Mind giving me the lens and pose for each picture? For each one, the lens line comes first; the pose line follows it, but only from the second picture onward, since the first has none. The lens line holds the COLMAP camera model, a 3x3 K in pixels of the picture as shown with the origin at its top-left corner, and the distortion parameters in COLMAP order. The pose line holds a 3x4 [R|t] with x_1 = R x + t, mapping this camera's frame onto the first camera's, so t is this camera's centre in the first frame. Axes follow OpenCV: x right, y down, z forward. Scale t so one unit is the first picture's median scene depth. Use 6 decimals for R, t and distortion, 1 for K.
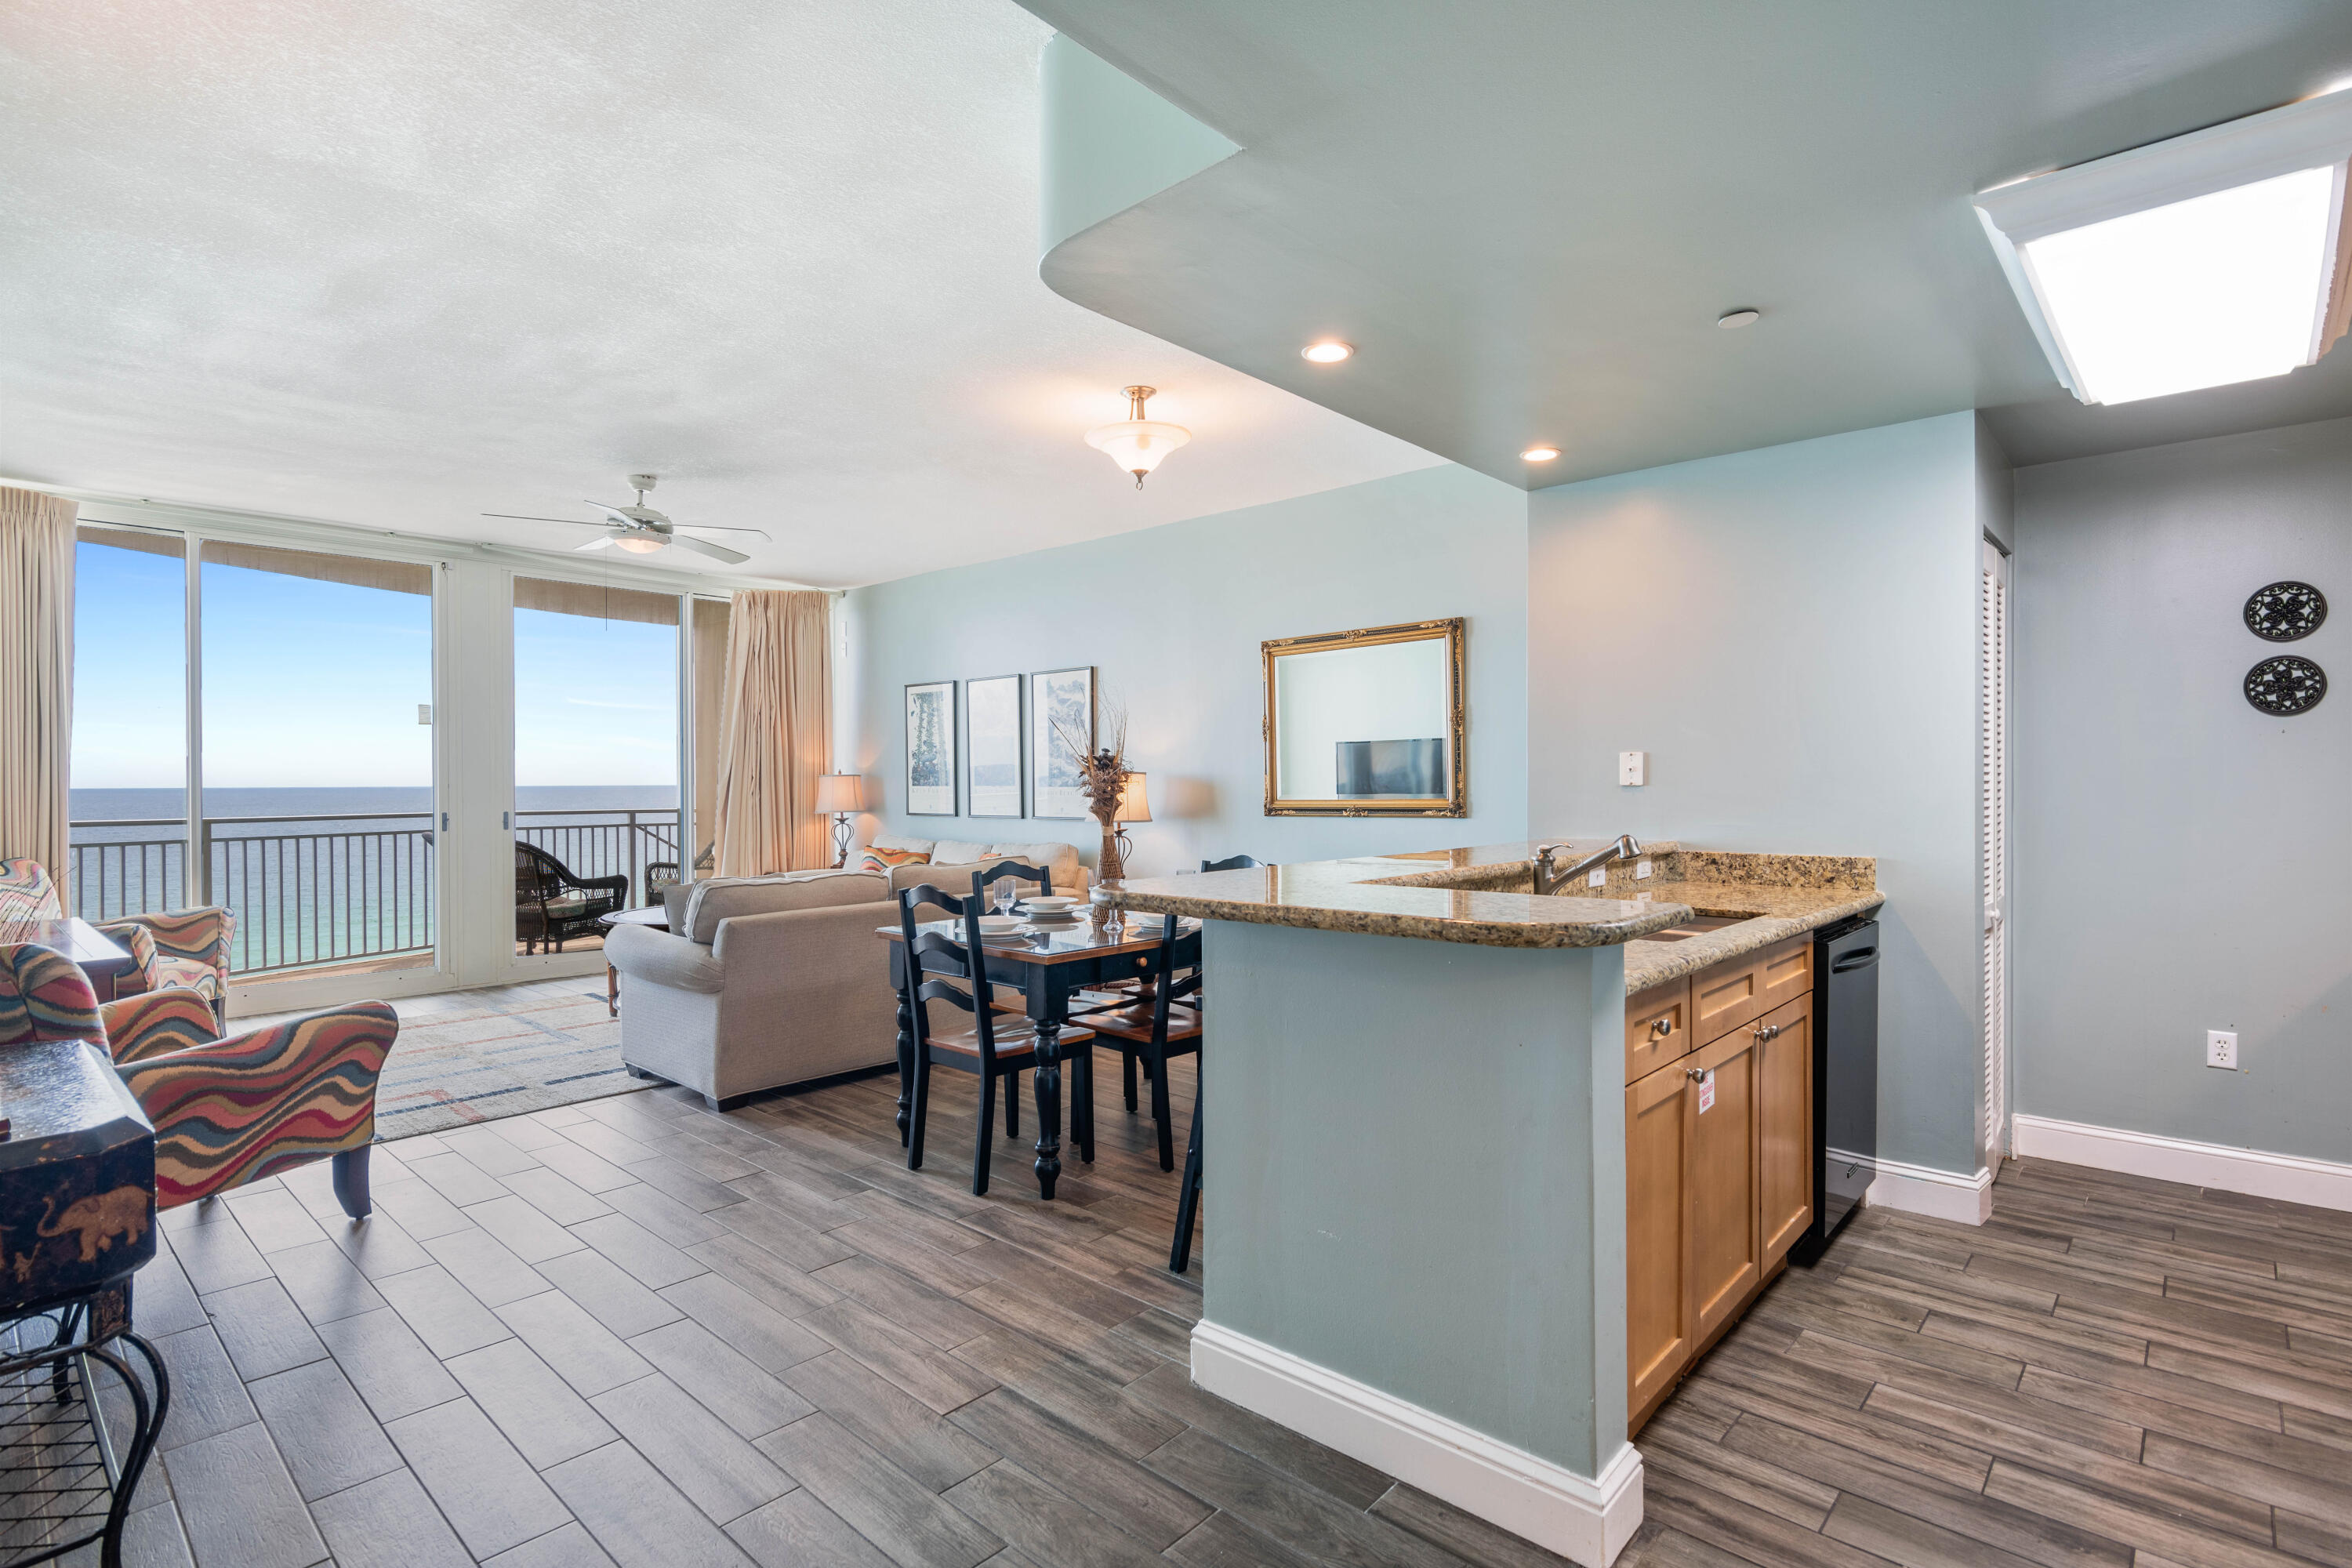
lens RADIAL K [[1142.6, 0, 1176.0], [0, 1142.6, 784.0], [0, 0, 1]] dist [0.005381, -0.000639]
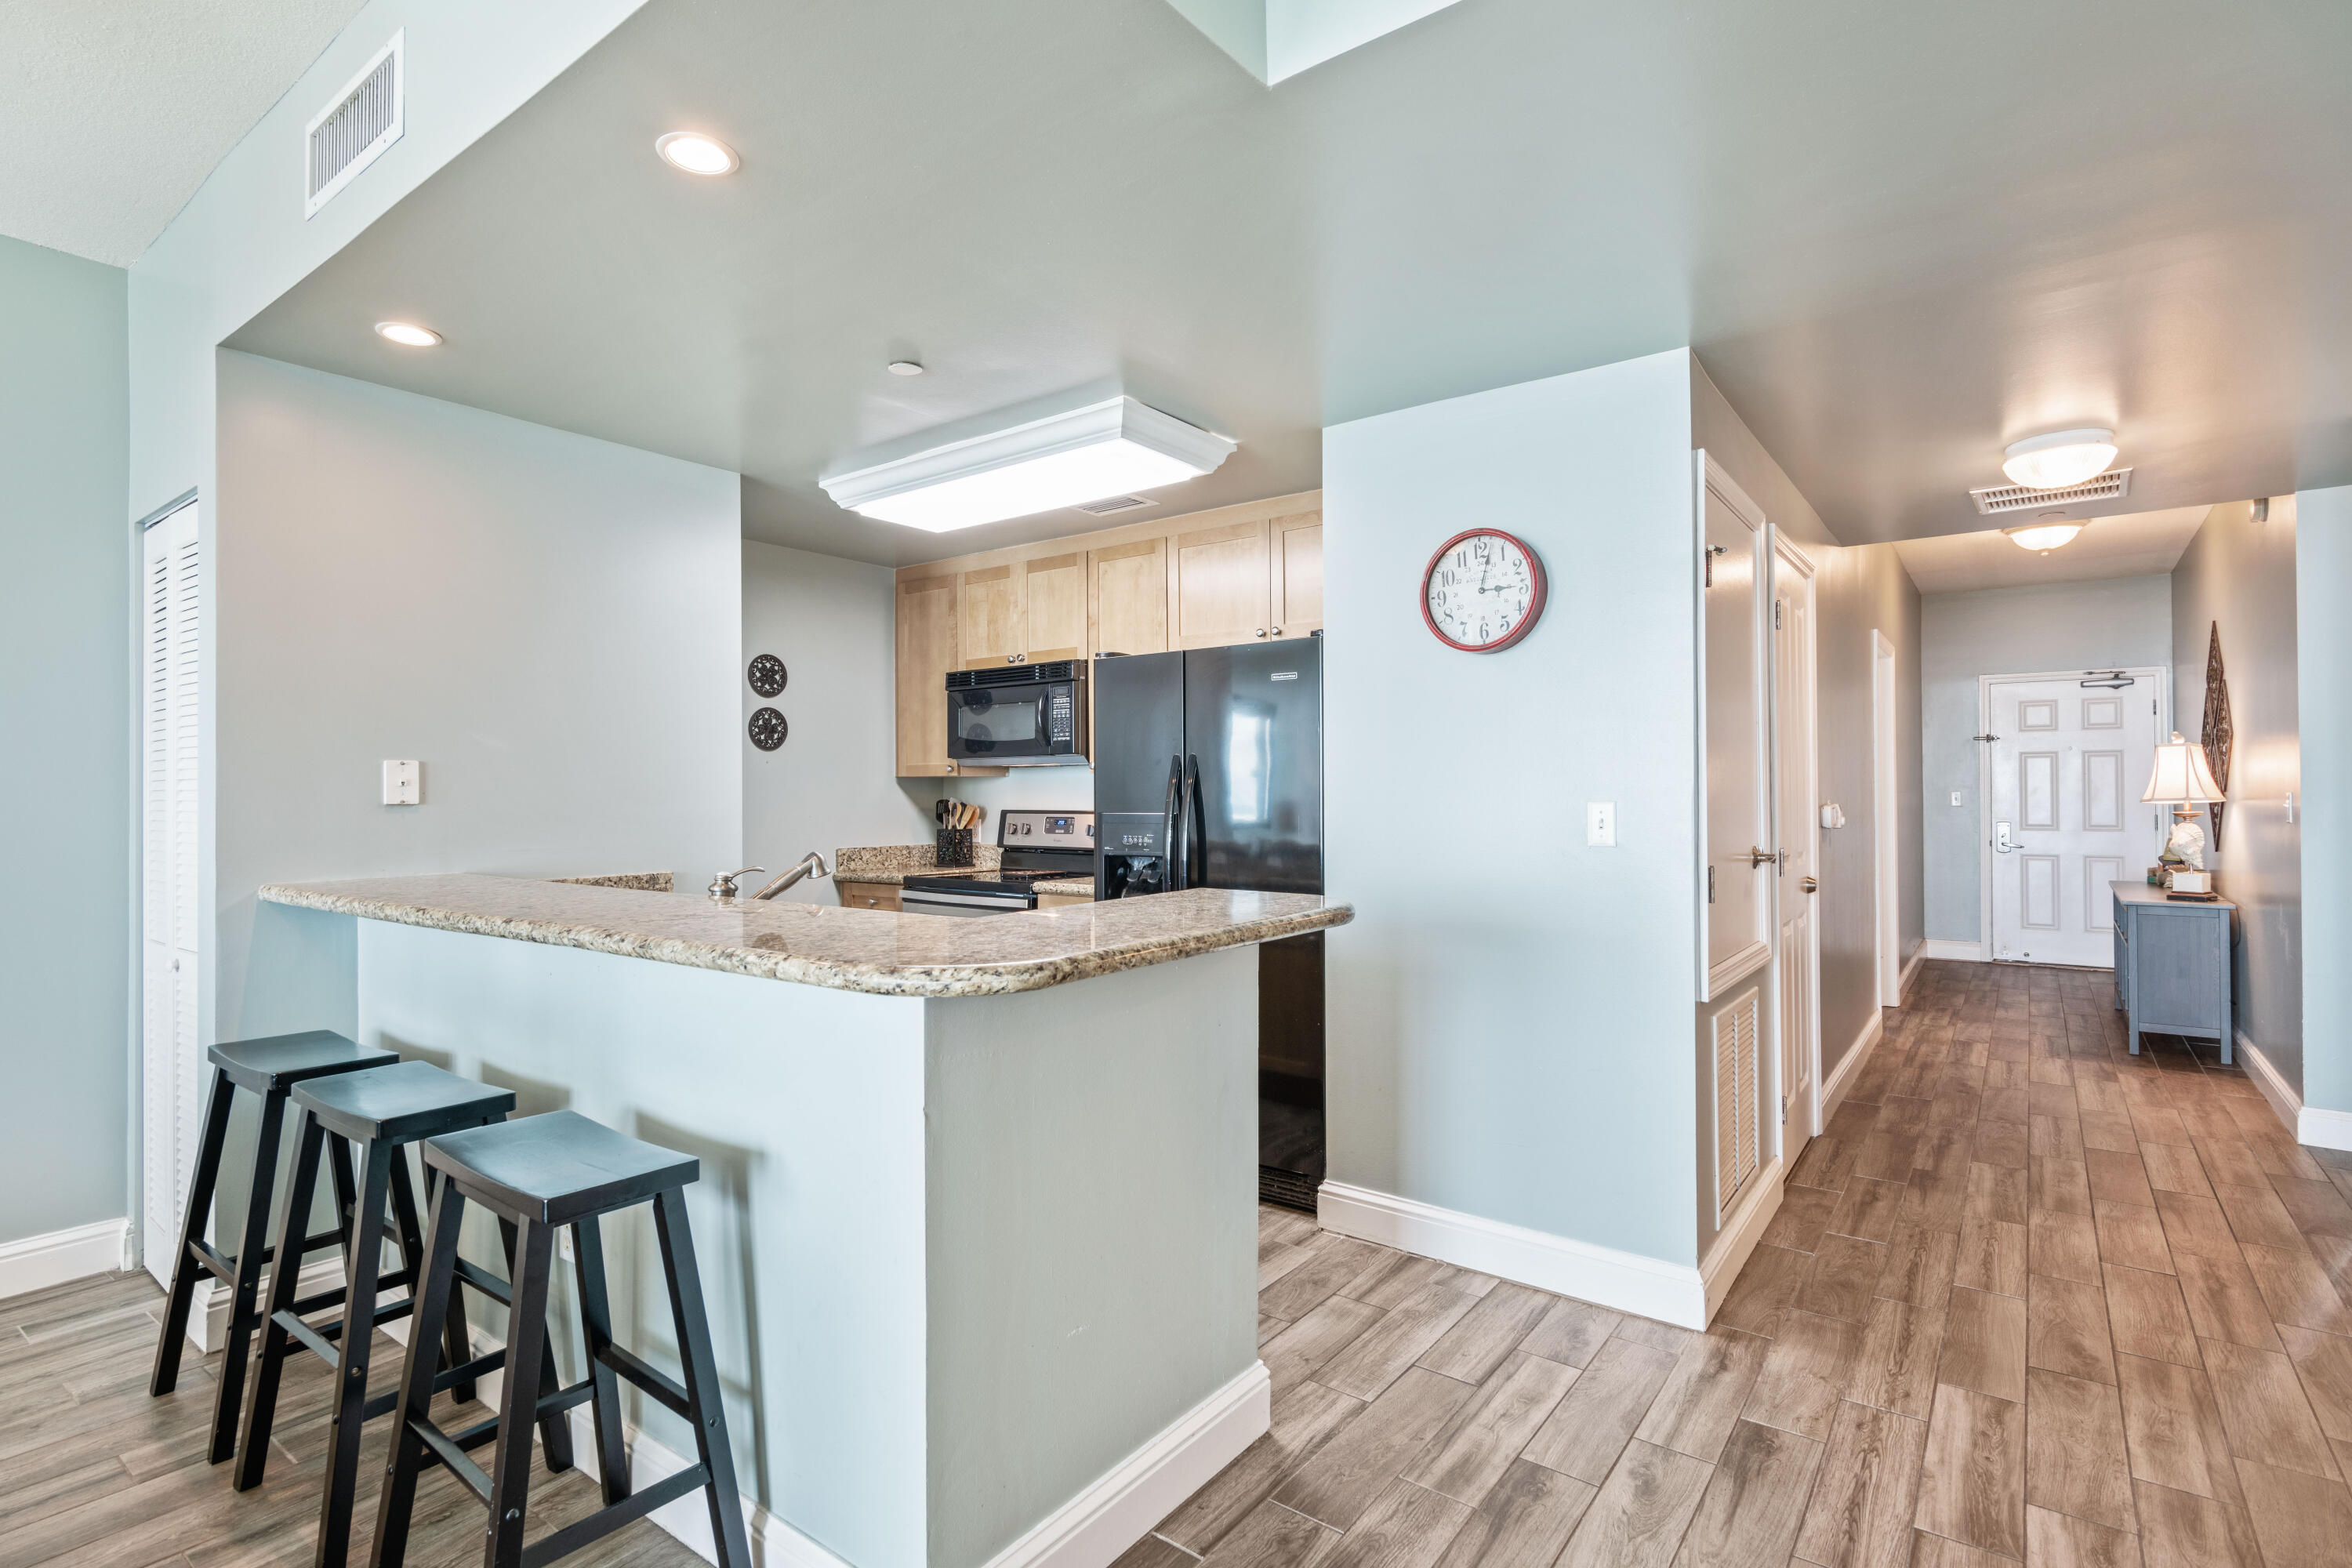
lens RADIAL K [[1142.6, 0, 1176.0], [0, 1142.6, 784.0], [0, 0, 1]] dist [0.005381, -0.000639]
pose [[-0.099700, 0.013536, 0.994925, -0.294383], [0.011141, 0.999860, -0.012487, 0.002129], [-0.994955, 0.009839, -0.099837, 0.416251]]
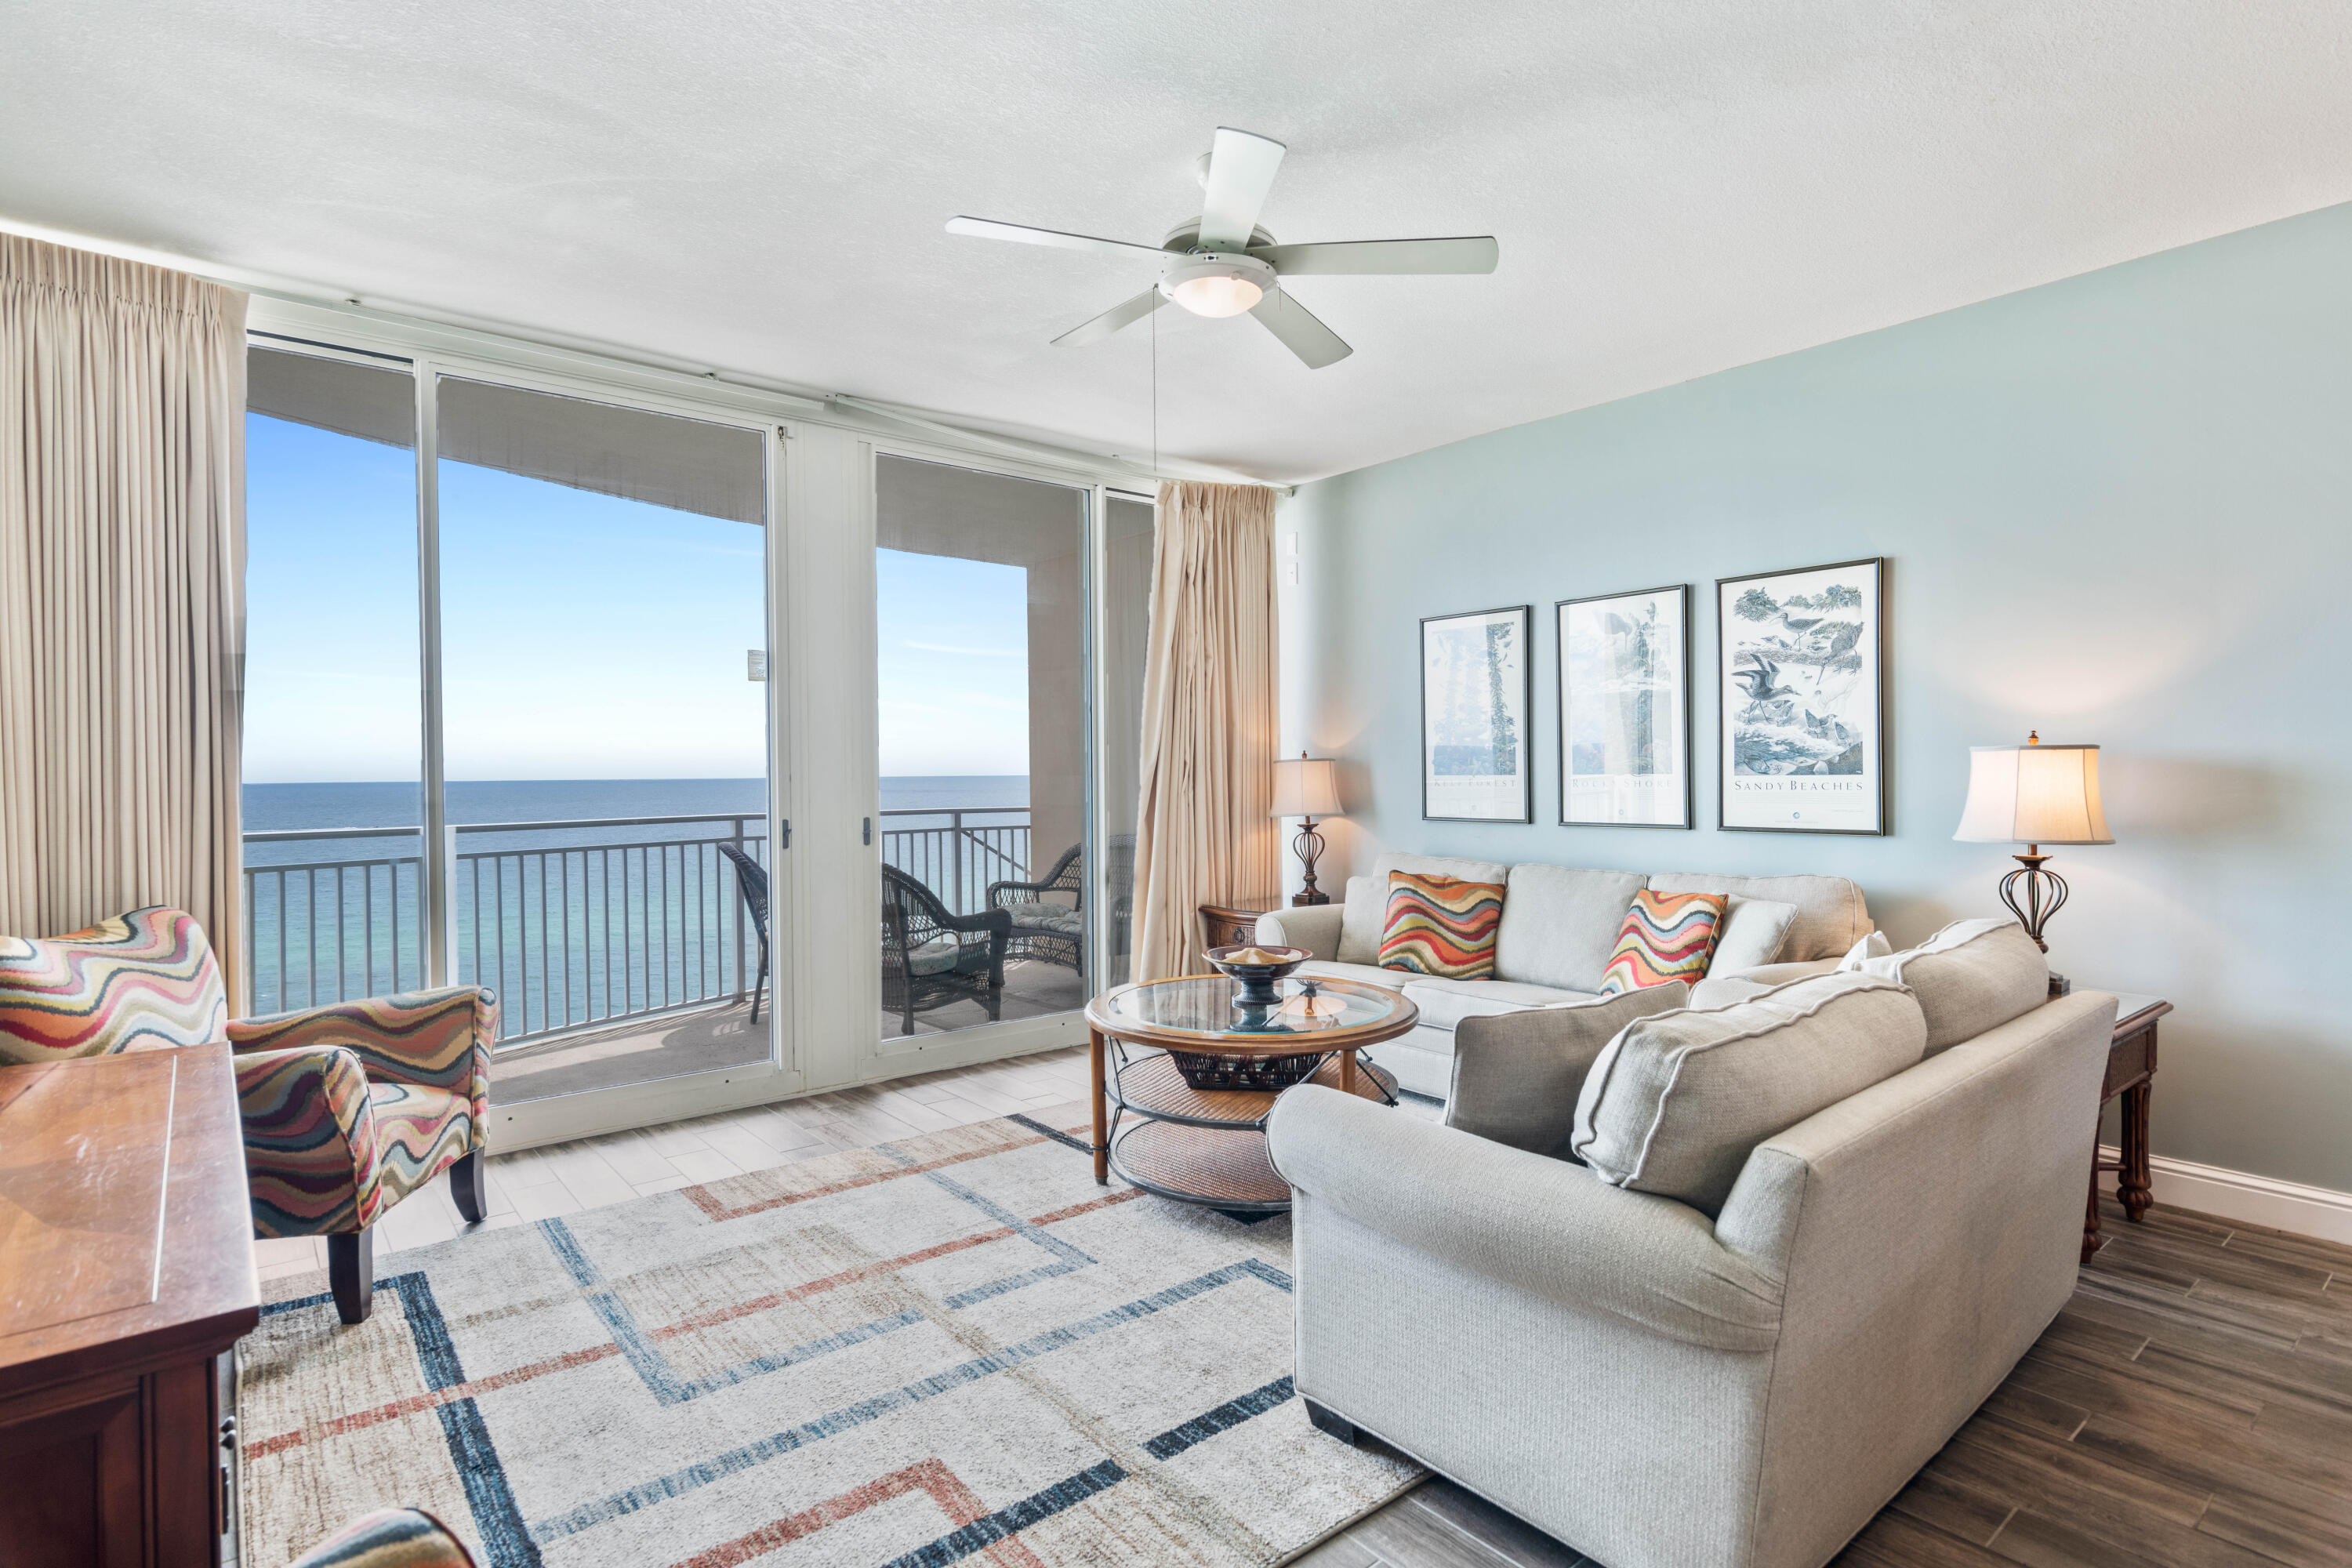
lens RADIAL K [[1170.7, 0, 1176.0], [0, 1170.7, 784.0], [0, 0, 1]] dist [0.007973, -0.000067]
pose [[0.989661, -0.003172, -0.143390, -0.422633], [0.004387, 0.999957, 0.008163, 0.001014], [0.143358, -0.008707, 0.989633, 0.493885]]
